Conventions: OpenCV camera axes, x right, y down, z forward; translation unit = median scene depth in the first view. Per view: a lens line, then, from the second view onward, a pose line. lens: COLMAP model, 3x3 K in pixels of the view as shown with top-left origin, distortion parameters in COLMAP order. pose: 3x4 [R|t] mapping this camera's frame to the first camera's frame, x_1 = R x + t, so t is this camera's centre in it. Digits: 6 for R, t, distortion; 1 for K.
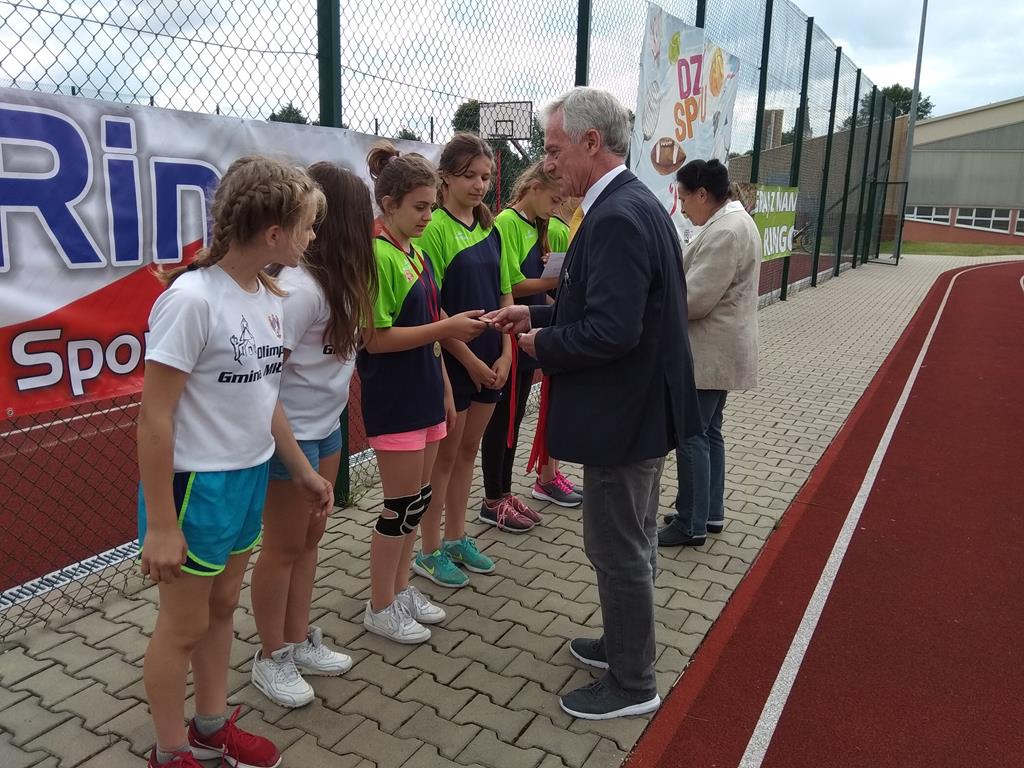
lens RADIAL K [[840.4, 0, 515.9], [0, 840.4, 382.1], [0, 0, 1]] dist [0.069124, -0.098338]
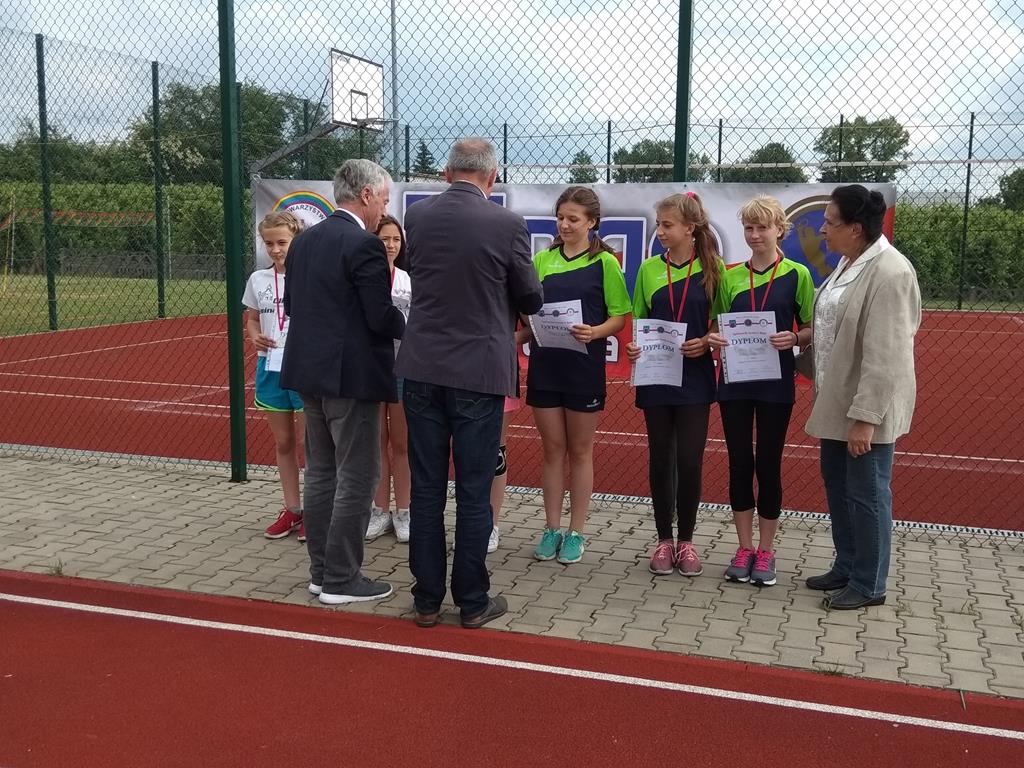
lens RADIAL K [[1117.5, 0, 512.1], [0, 1117.5, 407.7], [0, 0, 1]] dist [0.124344, -0.262326]
pose [[0.177814, 0.128356, -0.975657, 1.263133], [-0.220412, 0.971462, 0.087634, -0.084274], [0.959062, 0.199463, 0.201031, 0.521901]]
